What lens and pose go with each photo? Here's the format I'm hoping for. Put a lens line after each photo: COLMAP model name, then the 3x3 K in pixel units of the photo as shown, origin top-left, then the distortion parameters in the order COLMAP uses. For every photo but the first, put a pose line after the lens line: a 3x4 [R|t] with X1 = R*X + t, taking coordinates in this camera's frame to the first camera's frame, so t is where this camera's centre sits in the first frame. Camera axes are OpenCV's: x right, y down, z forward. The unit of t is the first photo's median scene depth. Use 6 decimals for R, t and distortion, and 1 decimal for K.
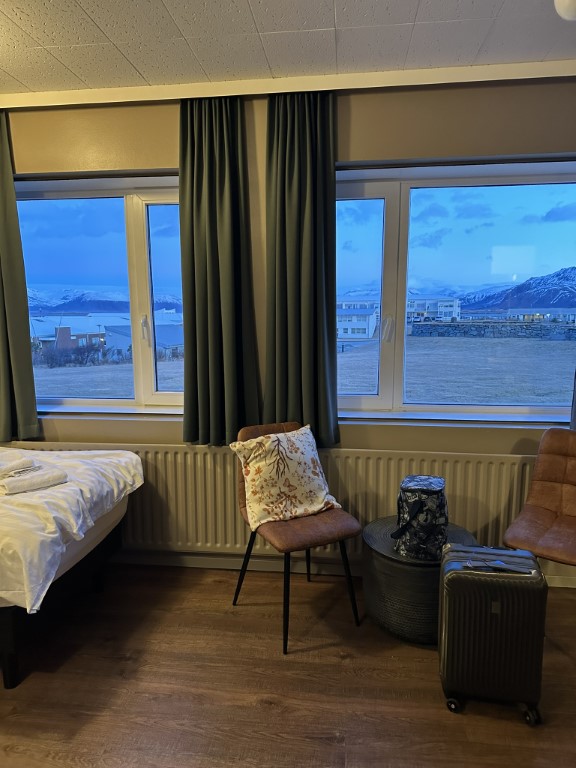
lens RADIAL K [[551.8, 0, 288.4], [0, 551.8, 382.8], [0, 0, 1]] dist [0.040455, -0.037335]
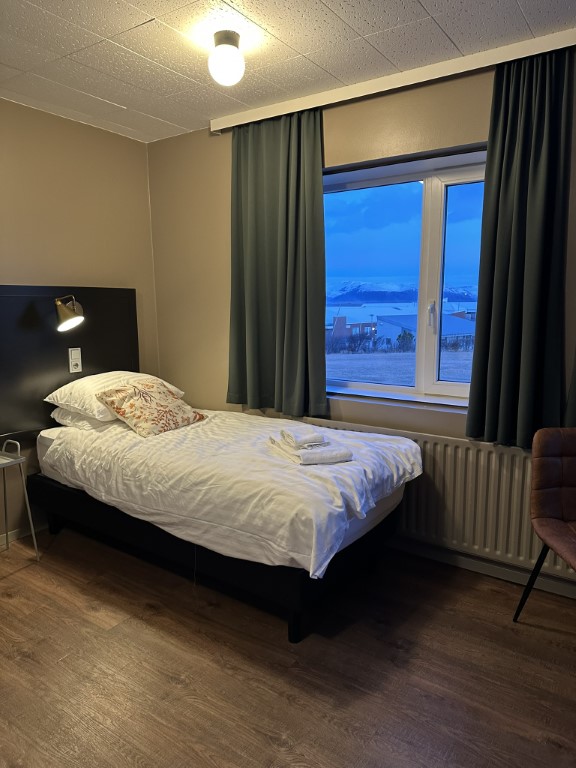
lens RADIAL K [[551.8, 0, 286.1], [0, 551.8, 384.2], [0, 0, 1]] dist [0.040455, -0.037335]
pose [[0.887589, 0.074877, -0.454510, -0.044279], [-0.066451, 0.997193, 0.034510, 0.007170], [0.455818, -0.000428, 0.890073, 0.021948]]
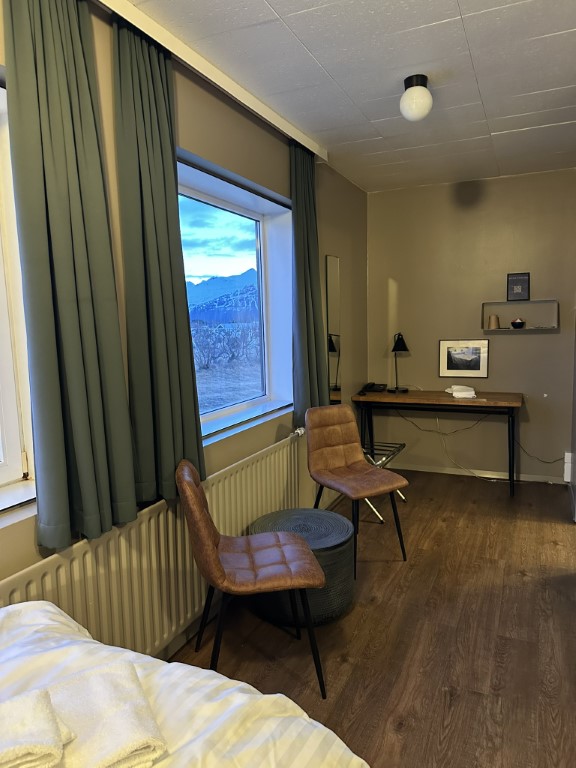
lens RADIAL K [[551.8, 0, 284.1], [0, 551.8, 389.6], [0, 0, 1]] dist [0.040455, -0.037335]
pose [[0.289891, -0.128744, 0.948361, -0.703481], [0.150779, 0.984680, 0.087586, -0.076020], [-0.945108, 0.117602, 0.304862, 0.638111]]
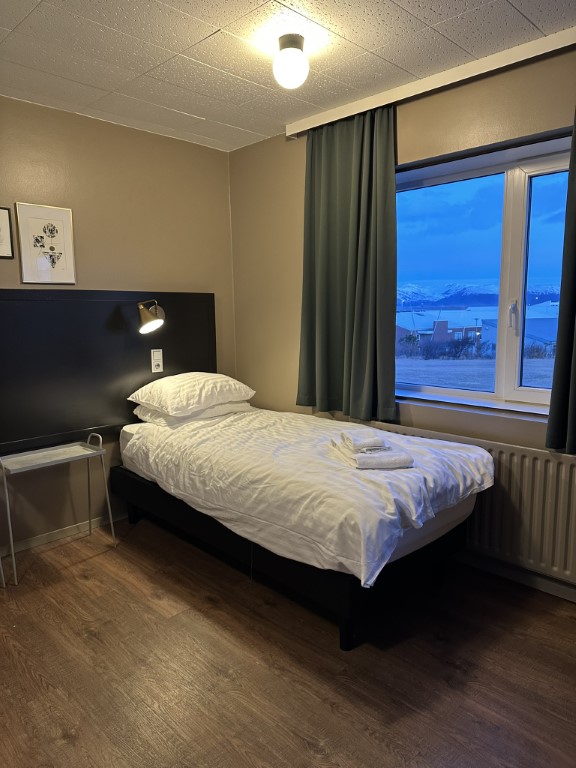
lens RADIAL K [[551.8, 0, 278.3], [0, 551.8, 384.1], [0, 0, 1]] dist [0.040455, -0.037335]
pose [[0.783420, 0.087097, -0.615359, 0.009423], [-0.079707, 0.996035, 0.039502, 0.008511], [0.616360, 0.018102, 0.787256, 0.060919]]
